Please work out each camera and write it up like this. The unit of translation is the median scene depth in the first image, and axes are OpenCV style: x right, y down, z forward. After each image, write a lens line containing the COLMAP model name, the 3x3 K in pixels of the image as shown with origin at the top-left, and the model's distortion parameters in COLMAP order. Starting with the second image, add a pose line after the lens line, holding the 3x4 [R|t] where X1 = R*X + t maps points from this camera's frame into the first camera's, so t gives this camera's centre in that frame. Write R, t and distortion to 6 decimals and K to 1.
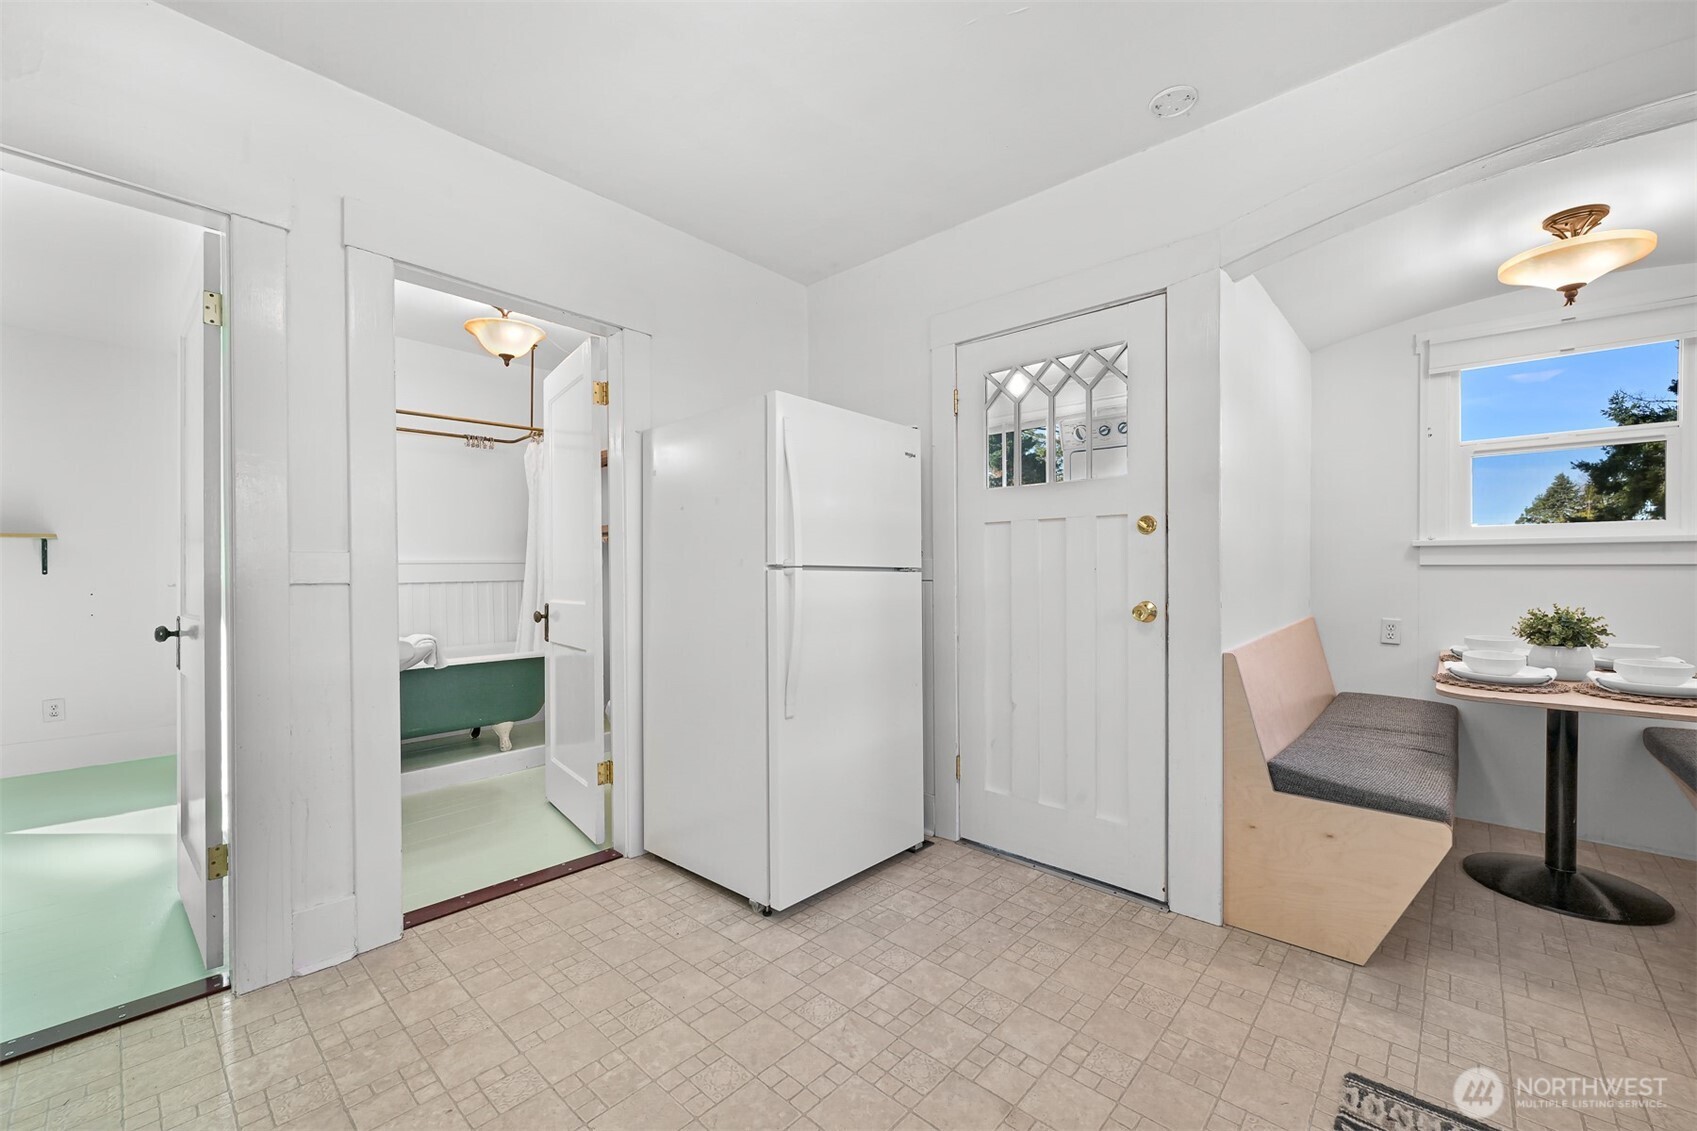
lens RADIAL K [[679.5, 0, 860.9], [0, 679.5, 568.8], [0, 0, 1]] dist [0.003487, 0.000268]
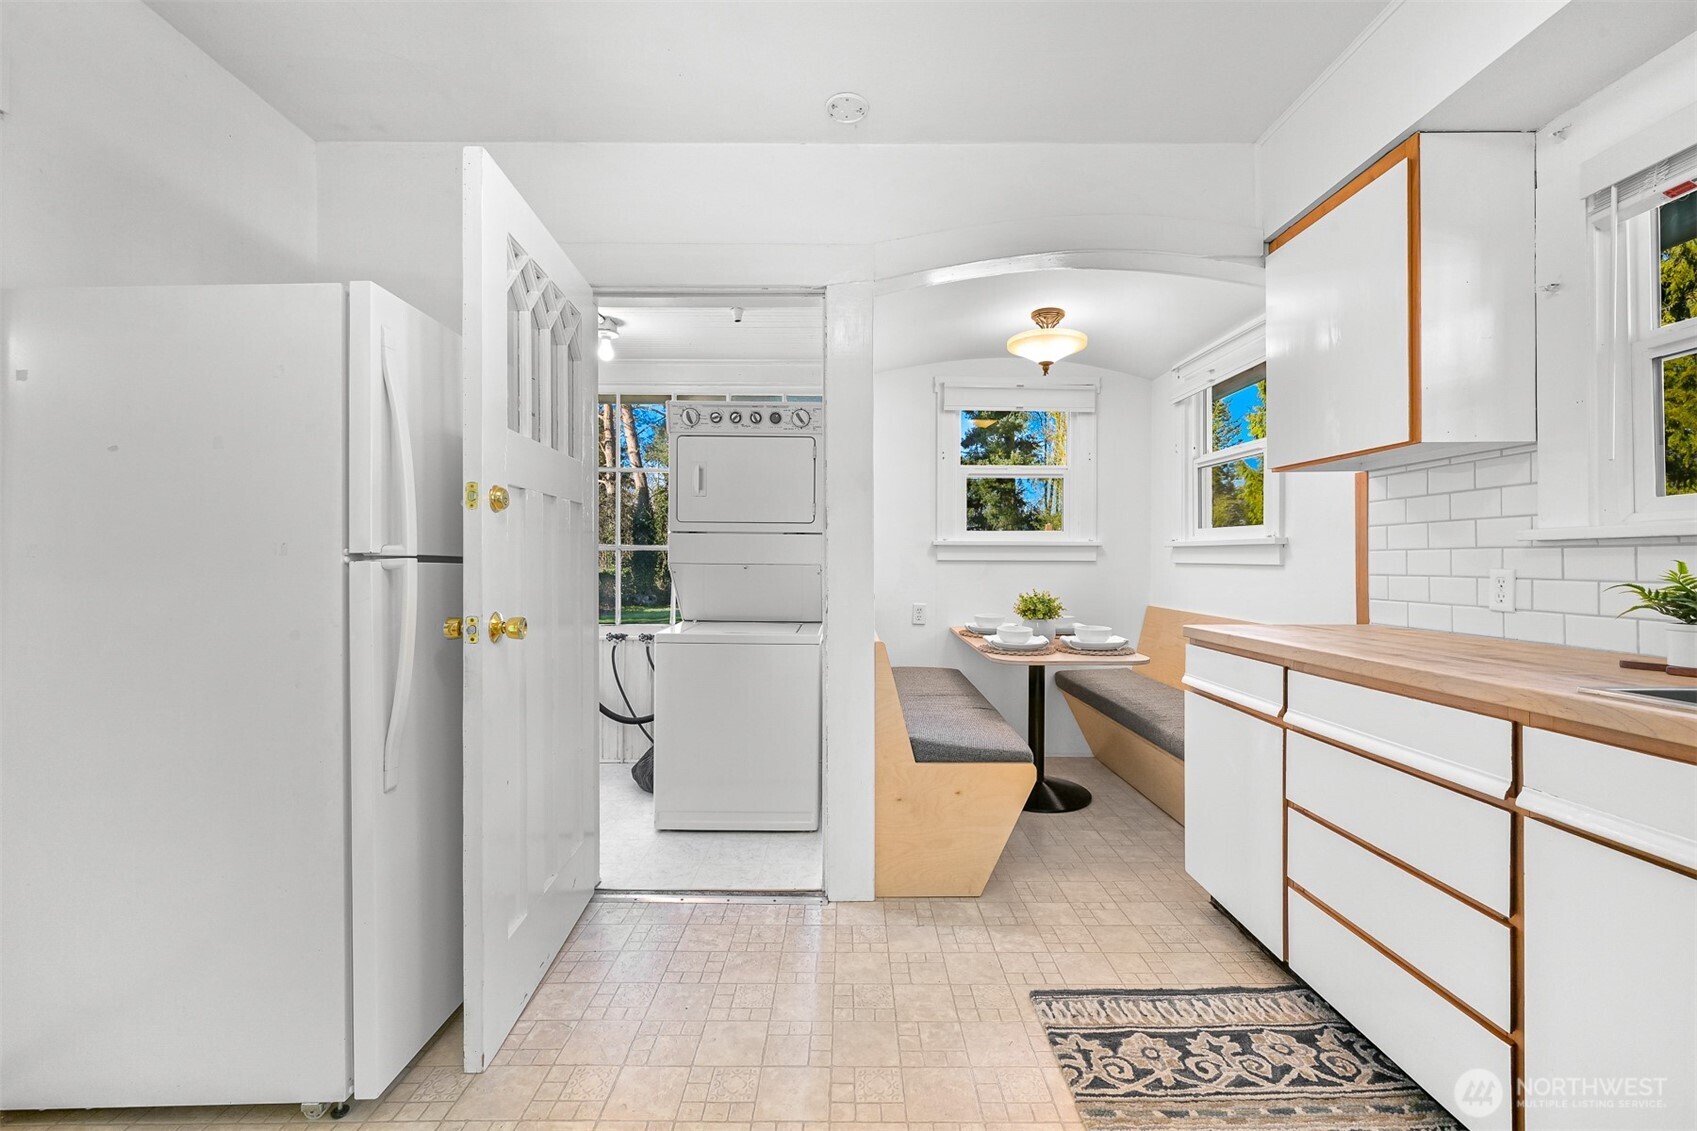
lens RADIAL K [[697.3, 0, 850.4], [0, 697.3, 555.0], [0, 0, 1]] dist [0.000478, -0.000005]
pose [[0.745929, 0.011353, 0.665928, -0.227387], [-0.004397, 0.999917, -0.012121, 0.001549], [-0.666011, 0.006113, 0.745917, 0.214187]]
